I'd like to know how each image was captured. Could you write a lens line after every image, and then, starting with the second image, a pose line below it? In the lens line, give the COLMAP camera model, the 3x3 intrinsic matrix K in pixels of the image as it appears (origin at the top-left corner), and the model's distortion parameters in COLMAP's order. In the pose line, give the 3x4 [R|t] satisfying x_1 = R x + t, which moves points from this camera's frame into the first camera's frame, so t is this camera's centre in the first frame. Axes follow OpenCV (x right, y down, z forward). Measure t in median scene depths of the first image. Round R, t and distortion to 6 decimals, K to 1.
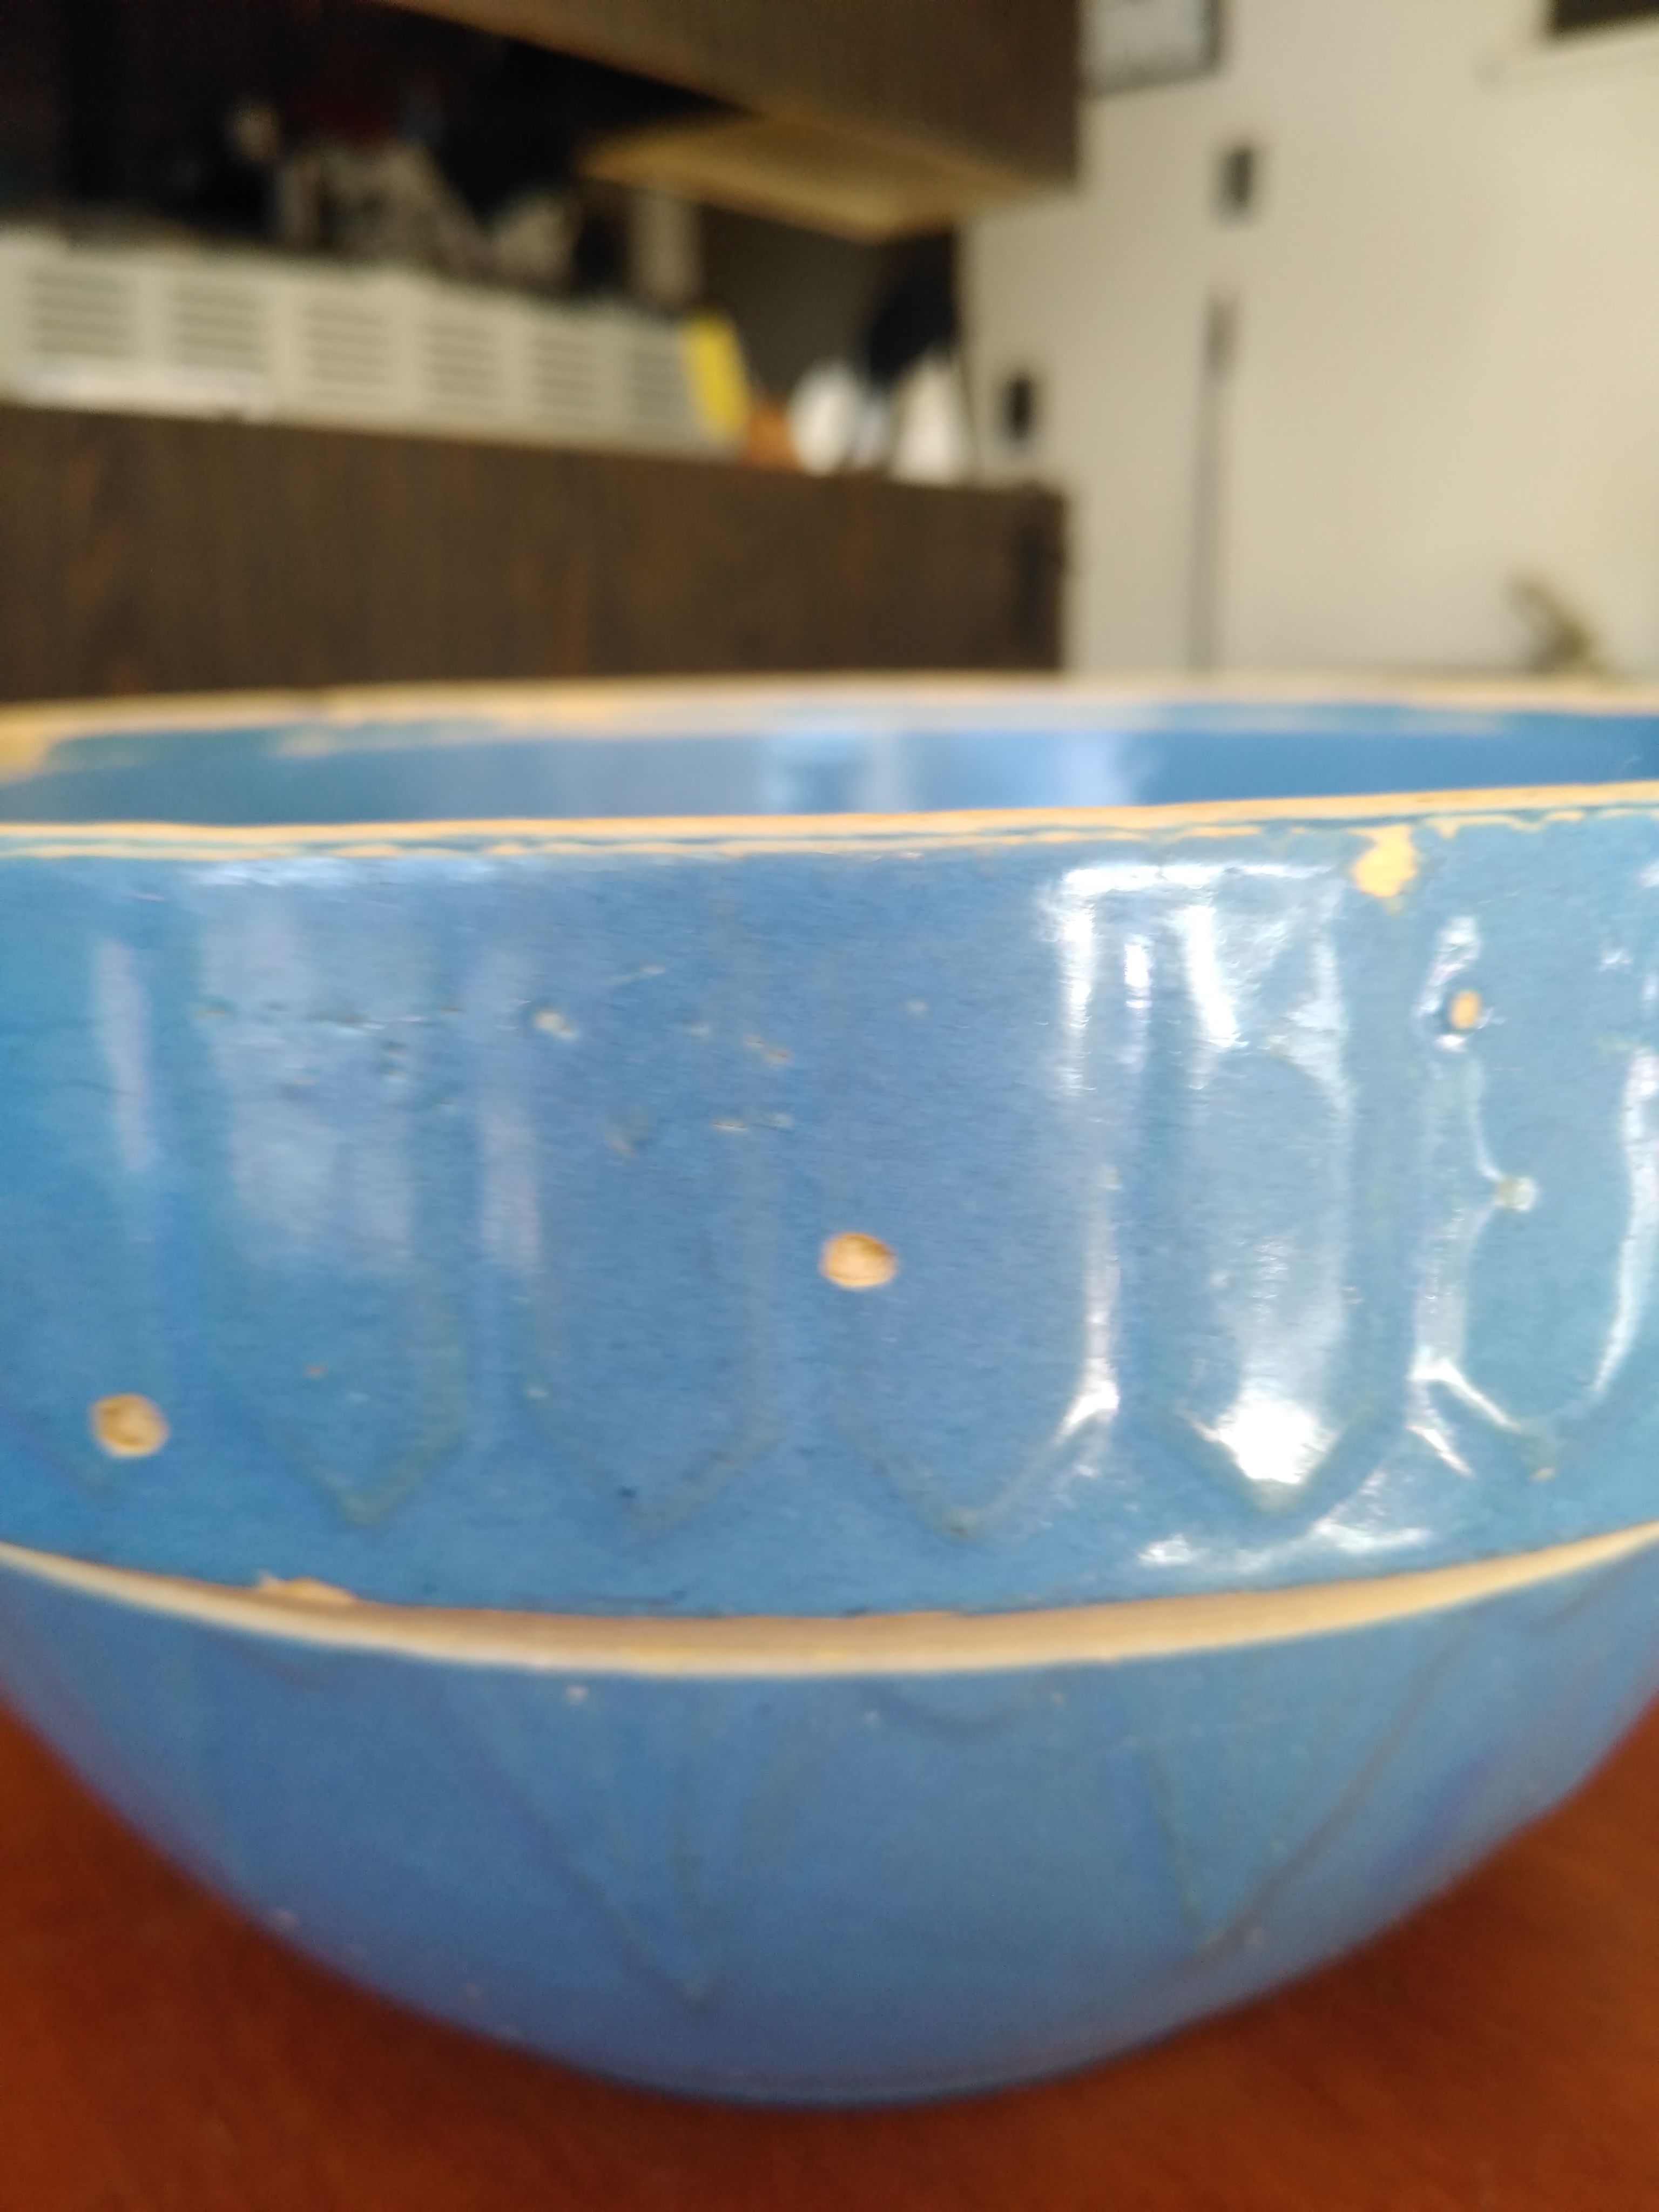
lens RADIAL K [[1967.9, 0, 841.6], [0, 1967.9, 1161.4], [0, 0, 1]] dist [-0.003388, -0.132245]
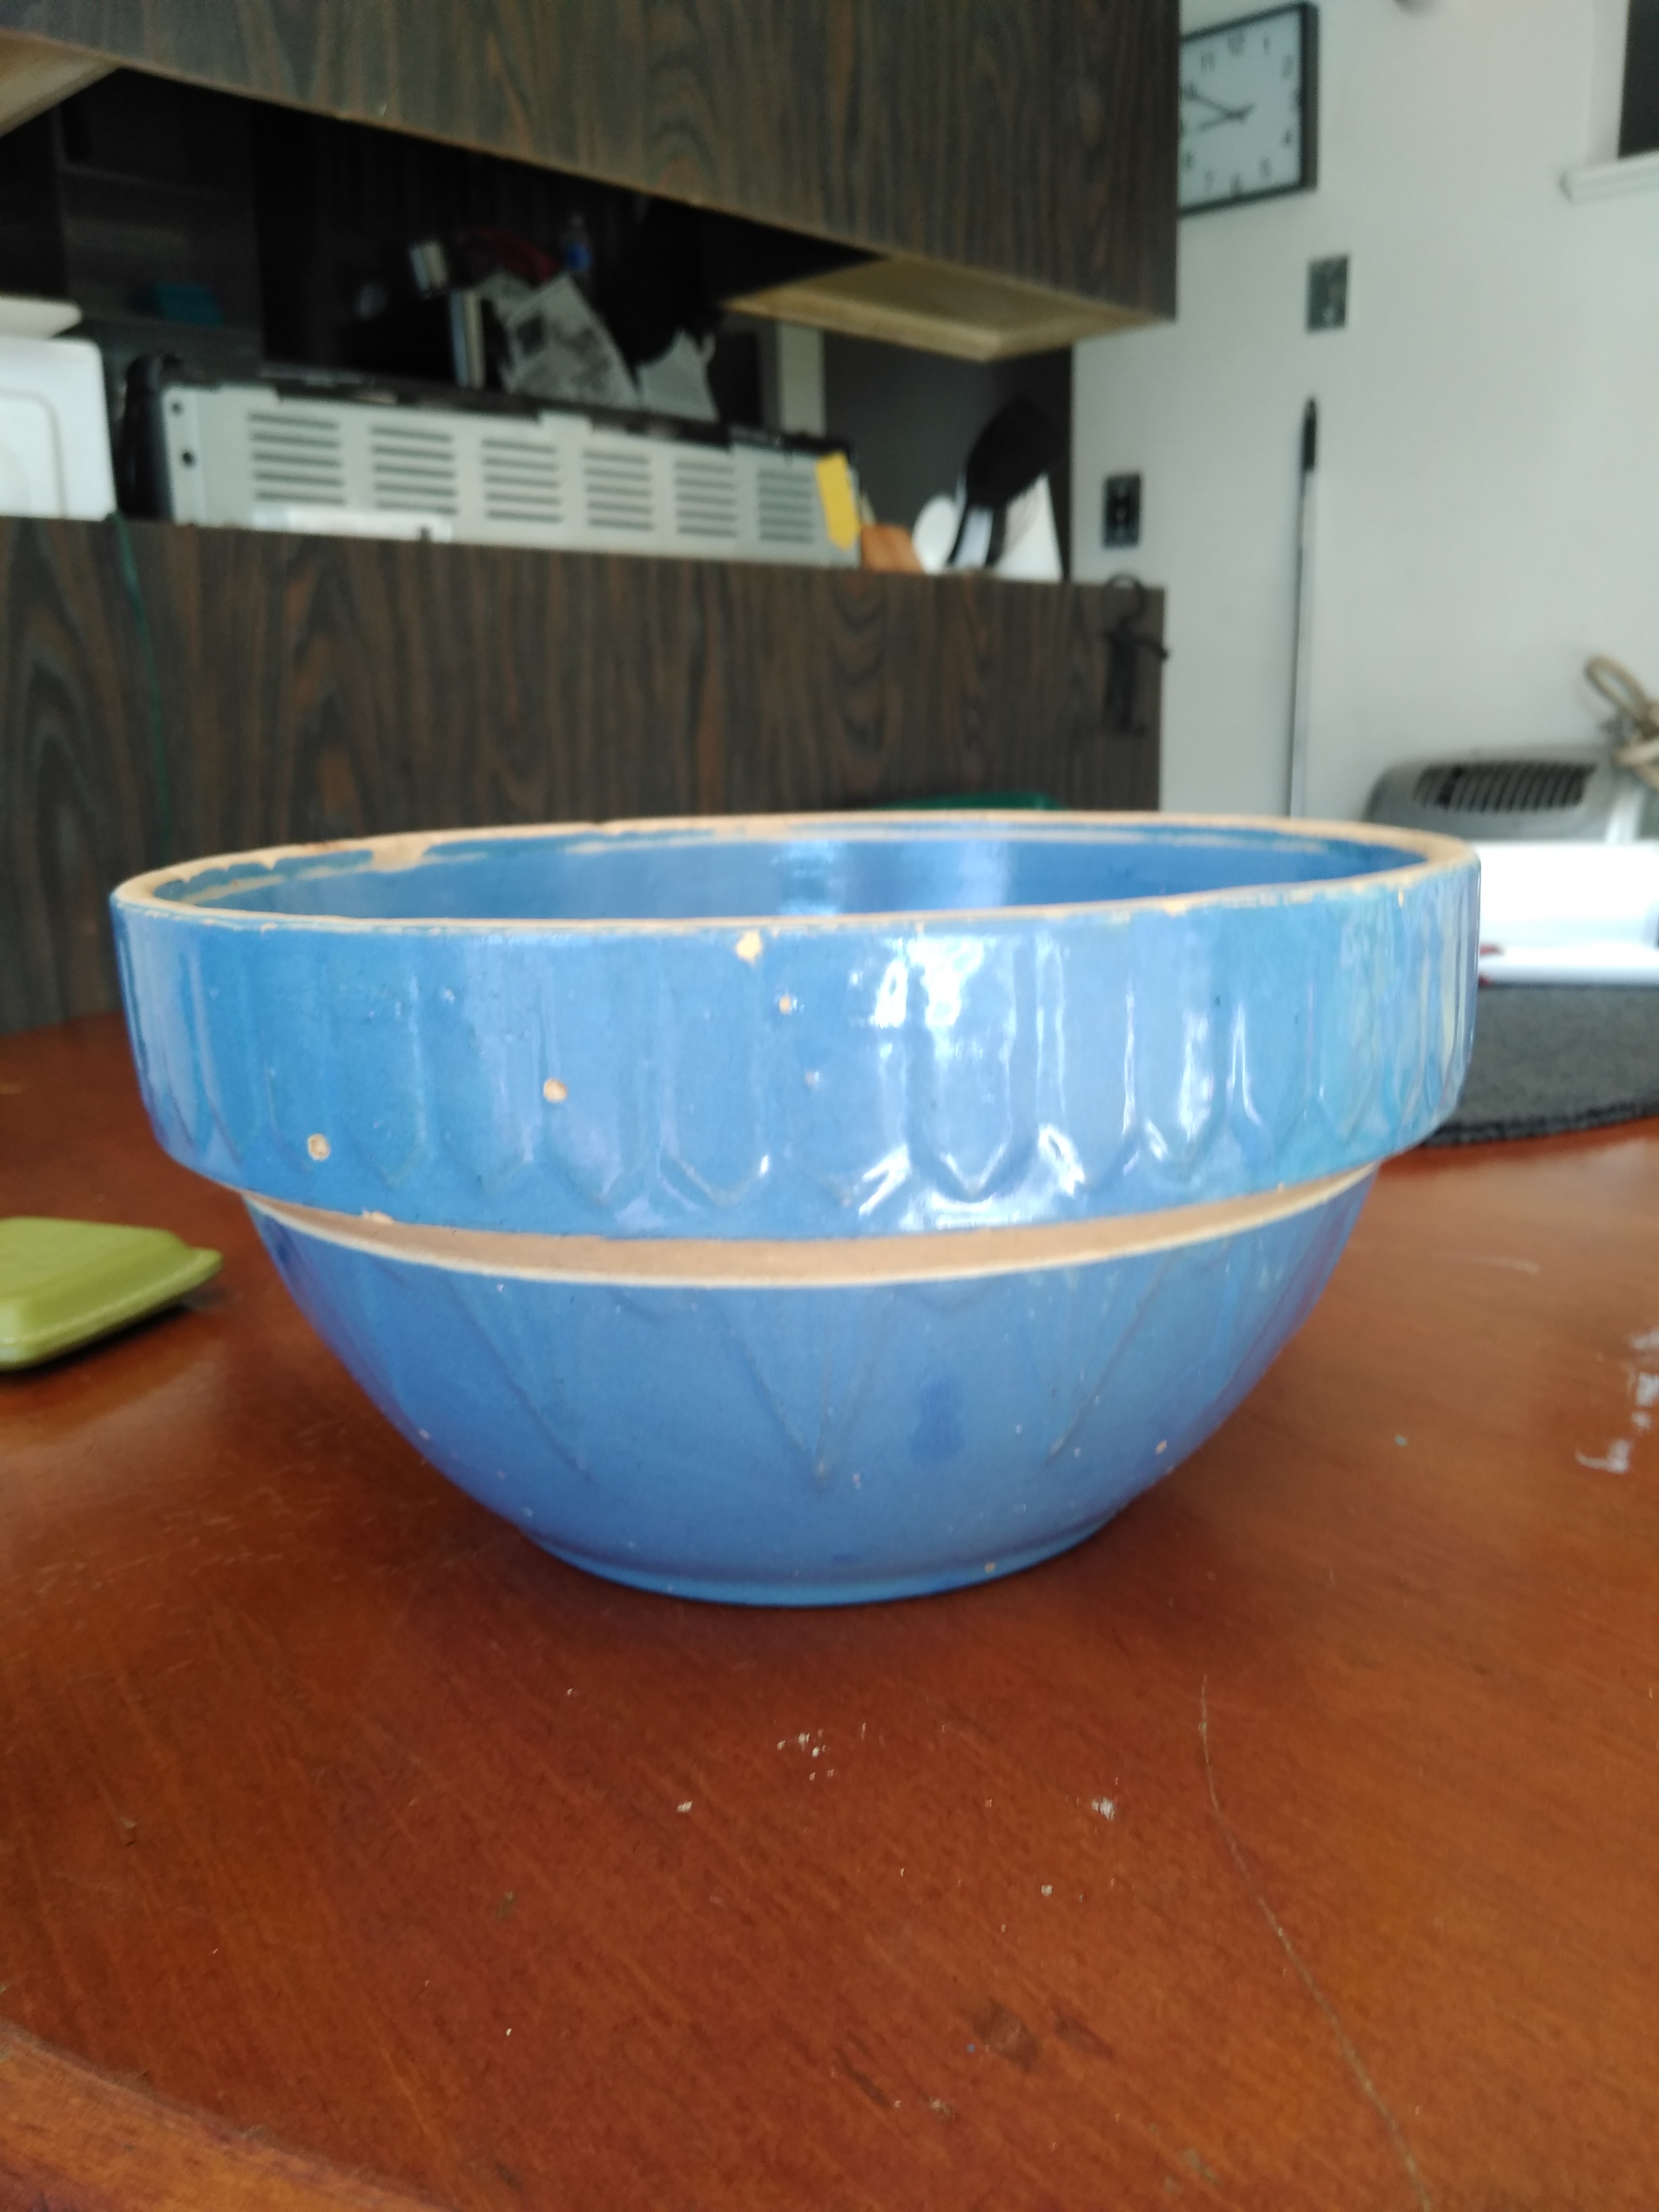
lens RADIAL K [[1967.9, 0, 836.5], [0, 1967.9, 1105.5], [0, 0, 1]] dist [-0.003388, -0.132245]
pose [[0.997335, 0.002682, -0.072904, 0.182630], [-0.006861, 0.998343, -0.057133, 0.158503], [0.072630, 0.057481, 0.995701, -1.219259]]
